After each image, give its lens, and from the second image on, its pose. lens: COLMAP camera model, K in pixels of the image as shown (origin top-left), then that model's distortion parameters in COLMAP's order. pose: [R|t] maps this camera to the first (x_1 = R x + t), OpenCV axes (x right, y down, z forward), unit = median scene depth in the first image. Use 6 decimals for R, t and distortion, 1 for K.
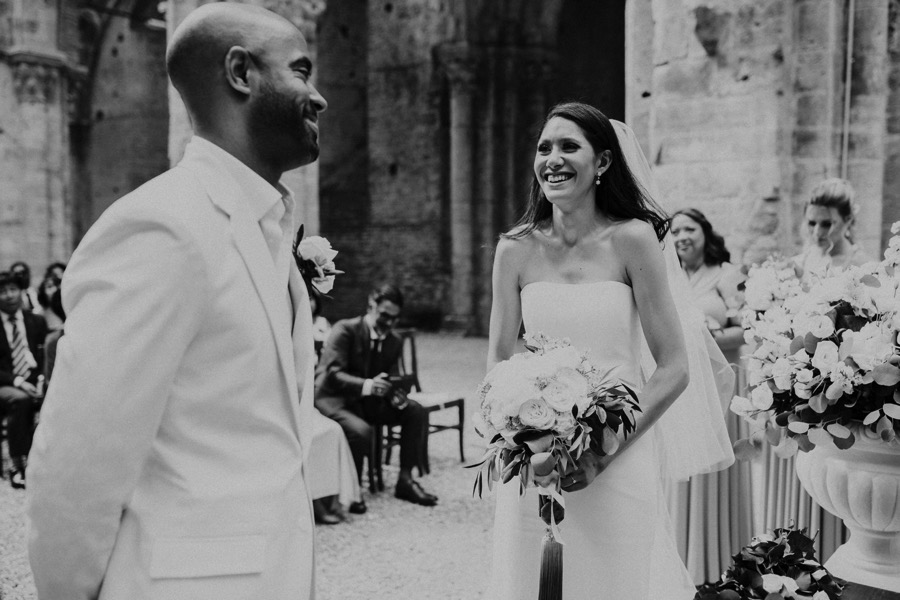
lens RADIAL K [[859.9, 0, 448.6], [0, 859.9, 297.4], [0, 0, 1]] dist [-0.069357, 0.102885]
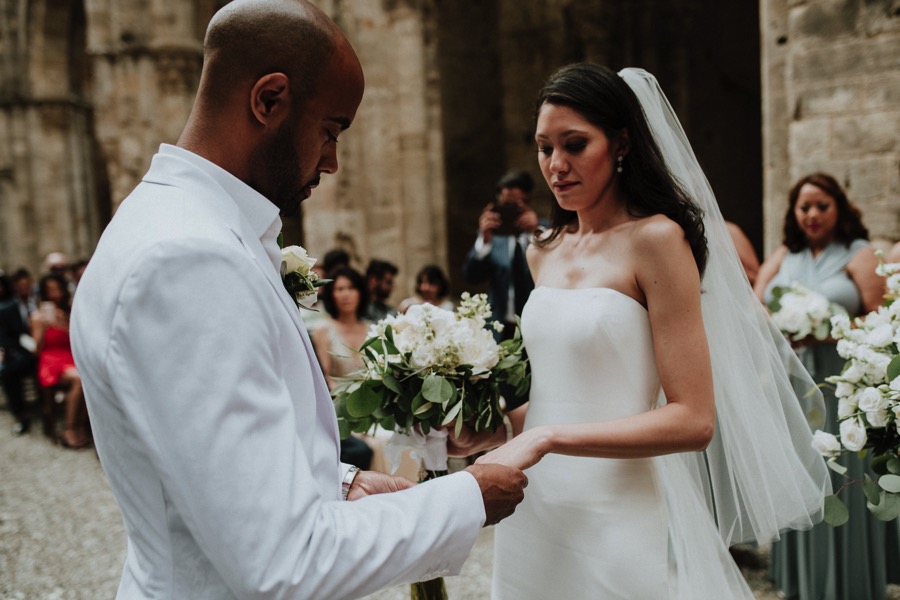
lens RADIAL K [[860.1, 0, 450.0], [0, 860.1, 300.0], [0, 0, 1]] dist [-0.033469, 0.011571]
pose [[0.982512, -0.025462, -0.184450, 0.024763], [0.032755, 0.998793, 0.036600, -0.006655], [0.183295, -0.042001, 0.982160, 0.029875]]
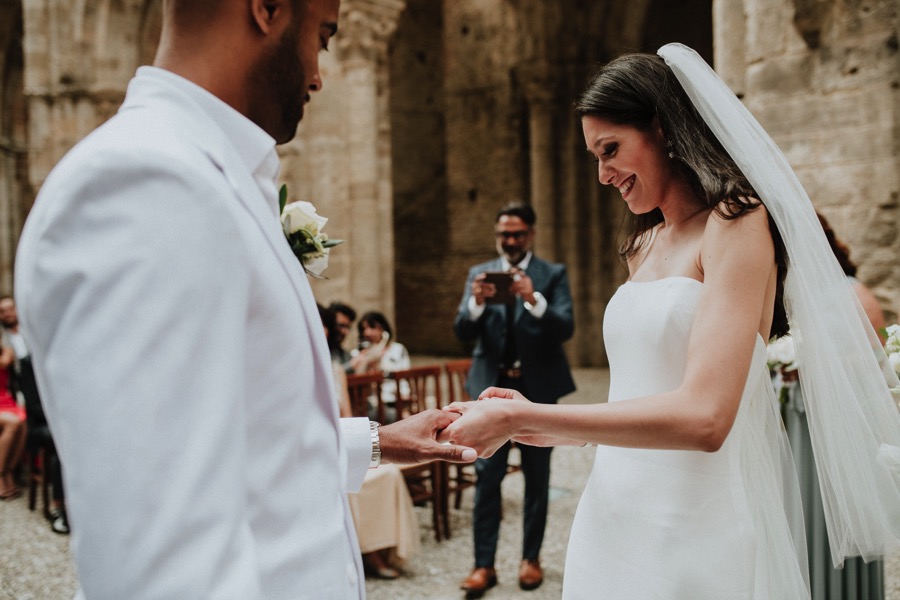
lens RADIAL K [[860.1, 0, 450.0], [0, 860.1, 300.0], [0, 0, 1]] dist [-0.033469, 0.011571]
pose [[0.994712, -0.018105, -0.101092, 0.007038], [0.014779, 0.999328, -0.033555, 0.001907], [0.101632, 0.031884, 0.994311, 0.036963]]
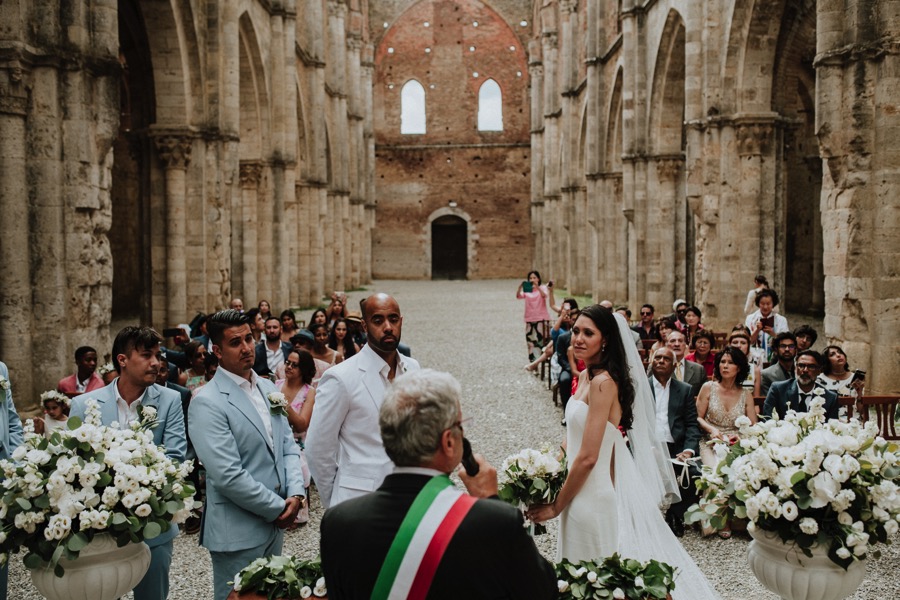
lens RADIAL K [[859.9, 0, 448.6], [0, 859.9, 297.4], [0, 0, 1]] dist [-0.069357, 0.102885]
pose [[0.609654, 0.043671, -0.791464, 0.208253], [-0.045318, 0.998768, 0.020201, -0.038963], [0.791371, 0.023552, 0.610882, -0.057074]]
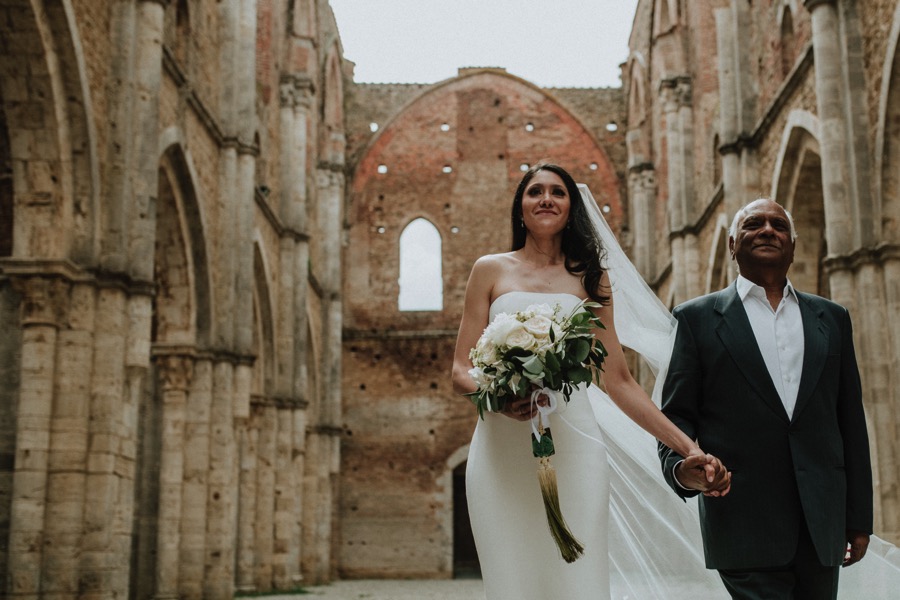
lens RADIAL K [[1119.7, 0, 573.7], [0, 1119.7, 335.2], [0, 0, 1]] dist [-0.047962, 0.033578]
pose [[0.666149, -0.159427, -0.728580, -0.674134], [-0.023229, 0.971977, -0.233925, 0.016012], [0.745457, 0.172753, 0.643778, 0.640214]]
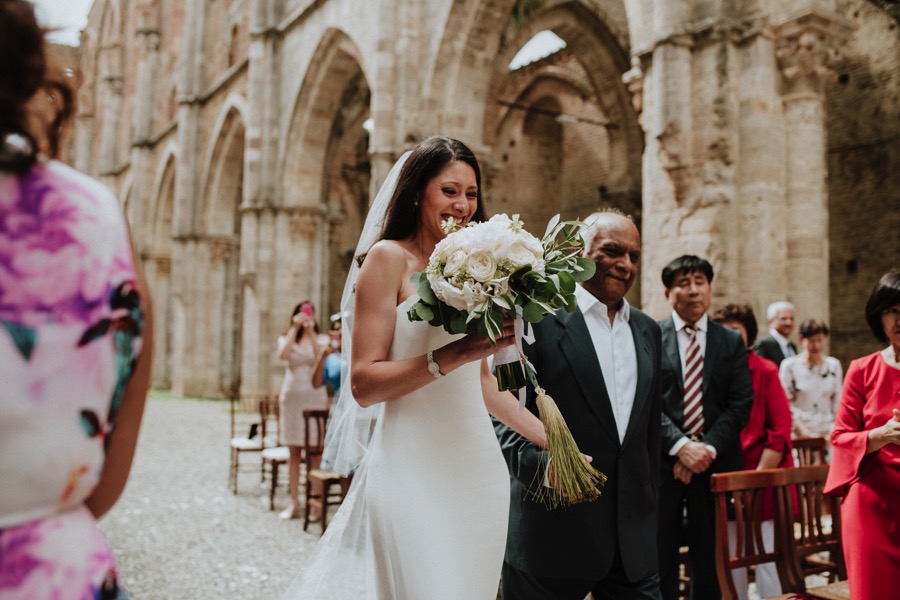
lens RADIAL K [[859.9, 0, 448.6], [0, 859.9, 297.4], [0, 0, 1]] dist [-0.069357, 0.102885]
pose [[0.936696, -0.002028, -0.350138, -0.161875], [-0.046695, 0.990328, -0.130653, 0.006855], [0.347016, 0.138732, 0.927541, 0.119895]]
